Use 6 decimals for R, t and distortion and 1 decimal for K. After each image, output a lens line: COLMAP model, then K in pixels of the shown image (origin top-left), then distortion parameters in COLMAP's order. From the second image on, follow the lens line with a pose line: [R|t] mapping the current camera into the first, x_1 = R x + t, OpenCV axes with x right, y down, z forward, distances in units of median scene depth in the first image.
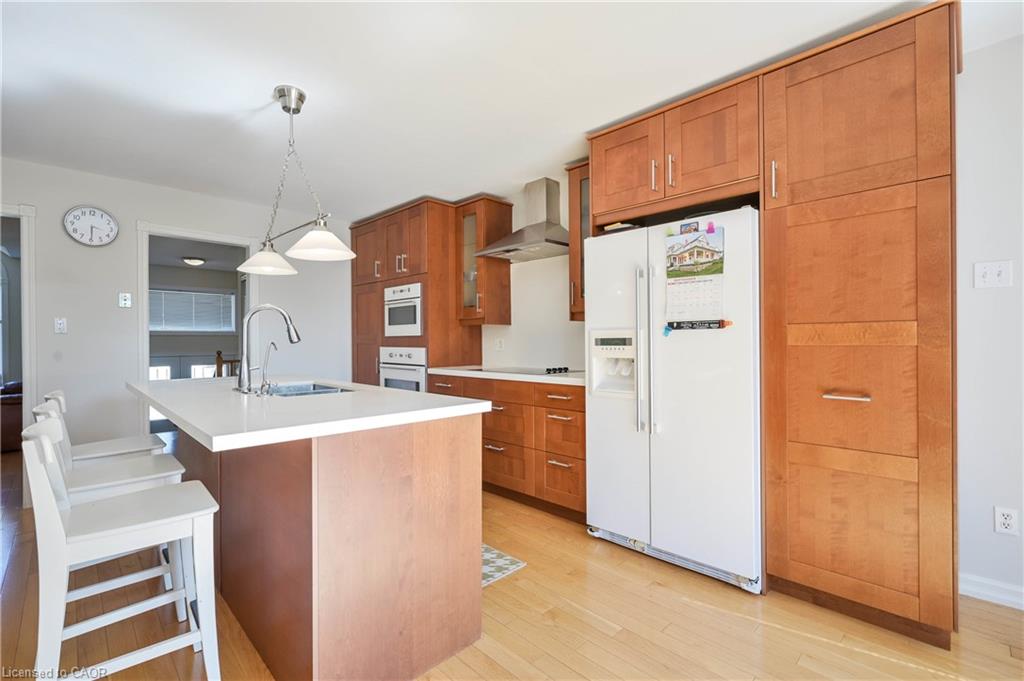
lens RADIAL K [[449.1, 0, 517.2], [0, 449.1, 341.2], [0, 0, 1]] dist [-0.000130, -0.000122]
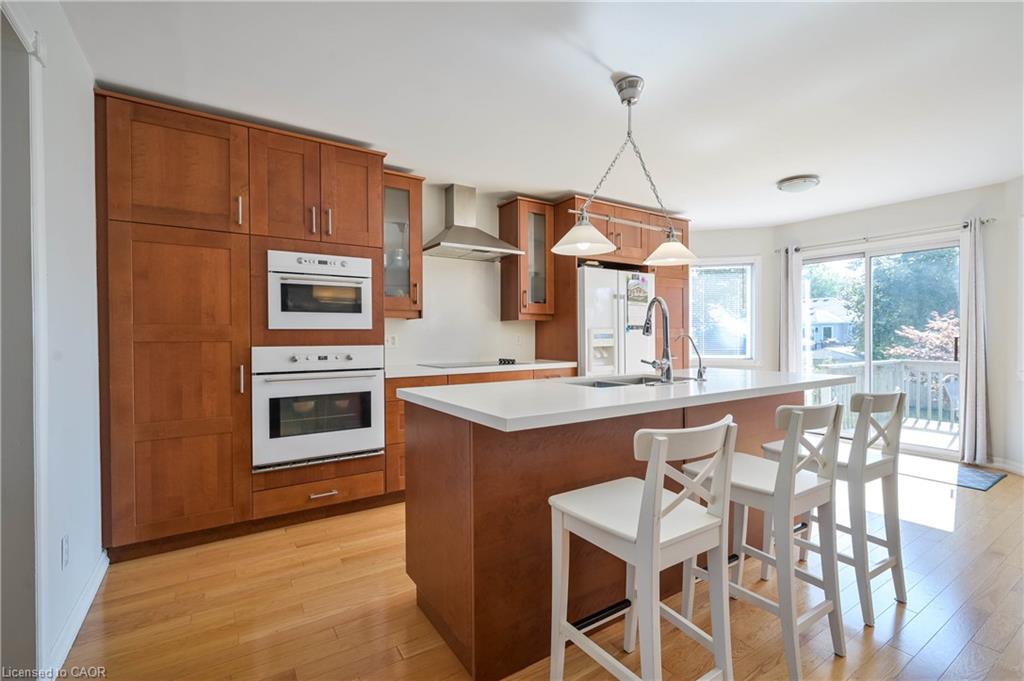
lens RADIAL K [[455.6, 0, 512.0], [0, 455.6, 340.5], [0, 0, 1]] dist [0.001421, -0.000143]
pose [[0.219302, -0.004469, 0.975647, -1.580843], [0.007371, 0.999969, 0.002924, 0.009987], [-0.975629, 0.006550, 0.219328, 1.052138]]
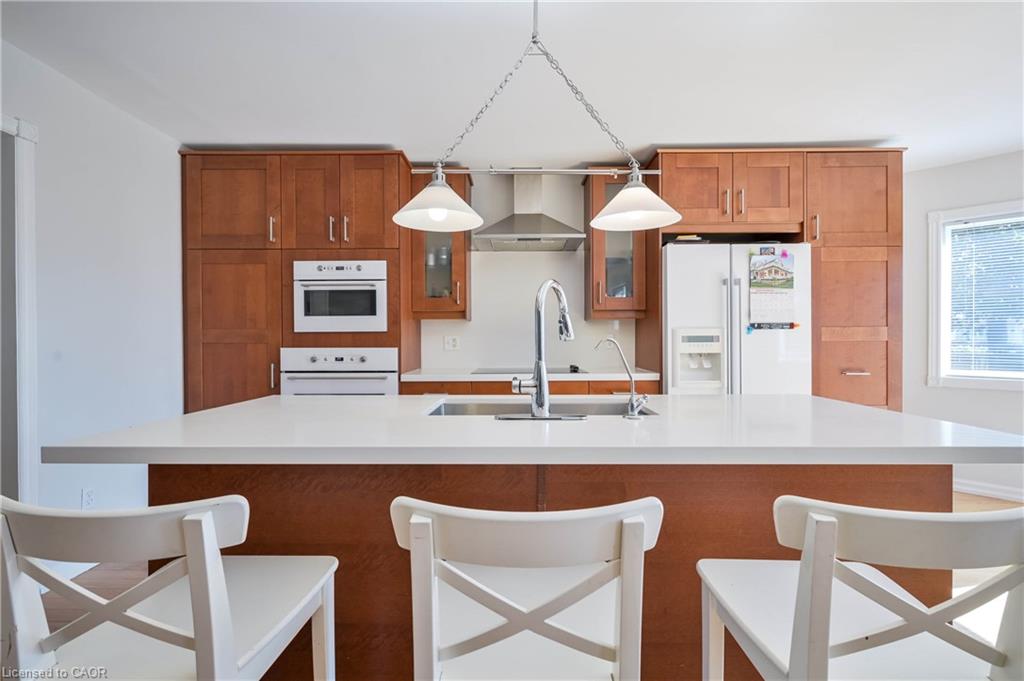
lens RADIAL K [[453.3, 0, 514.0], [0, 453.3, 341.1], [0, 0, 1]] dist [-0.001780, -0.000205]
pose [[0.721740, -0.002674, 0.692159, -1.014794], [0.001902, 0.999996, 0.001880, 0.004072], [-0.692161, -0.000041, 0.721743, 0.542532]]
